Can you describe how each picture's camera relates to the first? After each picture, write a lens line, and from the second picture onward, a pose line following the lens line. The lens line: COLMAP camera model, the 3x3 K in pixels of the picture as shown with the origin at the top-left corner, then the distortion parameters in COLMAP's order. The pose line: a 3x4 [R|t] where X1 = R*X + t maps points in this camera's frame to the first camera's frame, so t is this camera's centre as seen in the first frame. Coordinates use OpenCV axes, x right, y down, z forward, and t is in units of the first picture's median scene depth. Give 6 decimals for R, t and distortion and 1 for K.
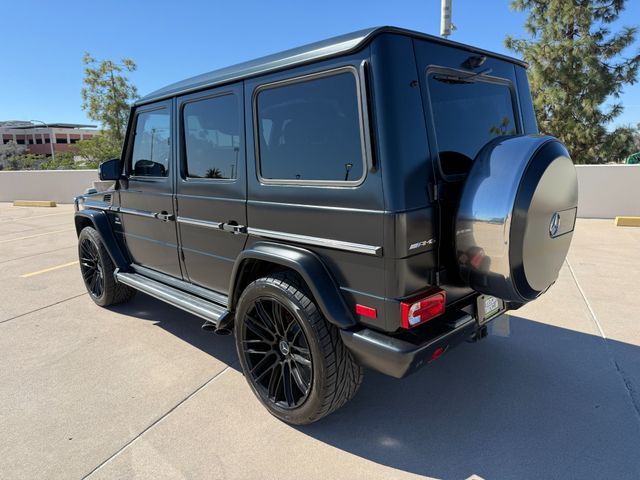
lens RADIAL K [[451.3, 0, 320.4], [0, 451.3, 245.0], [0, 0, 1]] dist [0.028497, -0.027150]
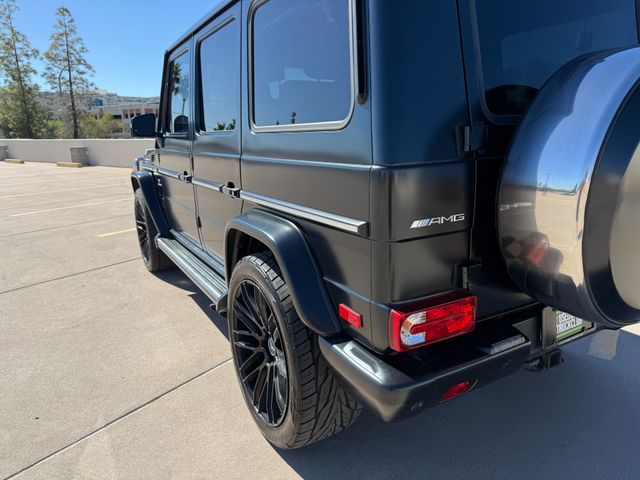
lens RADIAL K [[451.3, 0, 322.1], [0, 451.3, 245.3], [0, 0, 1]] dist [0.028497, -0.027150]
pose [[0.970746, 0.070966, -0.229382, 0.182513], [-0.059142, 0.996562, 0.058024, 0.003113], [0.232711, -0.042761, 0.971605, 0.289176]]
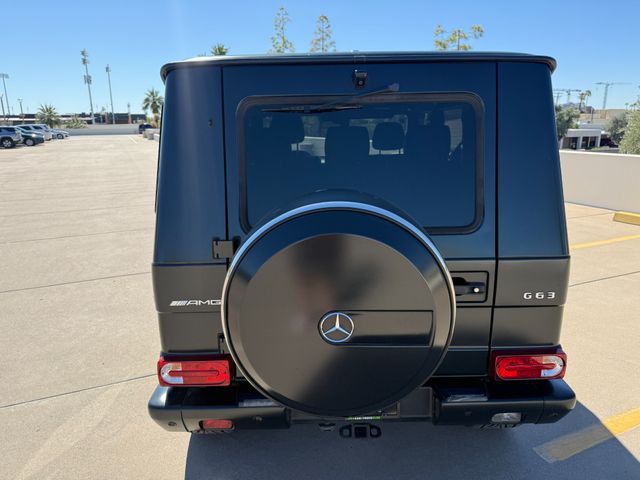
lens RADIAL K [[451.3, 0, 322.8], [0, 451.3, 240.2], [0, 0, 1]] dist [0.028497, -0.027150]
pose [[0.733137, 0.193480, -0.651978, 0.828215], [-0.149810, 0.981074, 0.122682, -0.233196], [0.663375, 0.007730, 0.748247, 0.413966]]
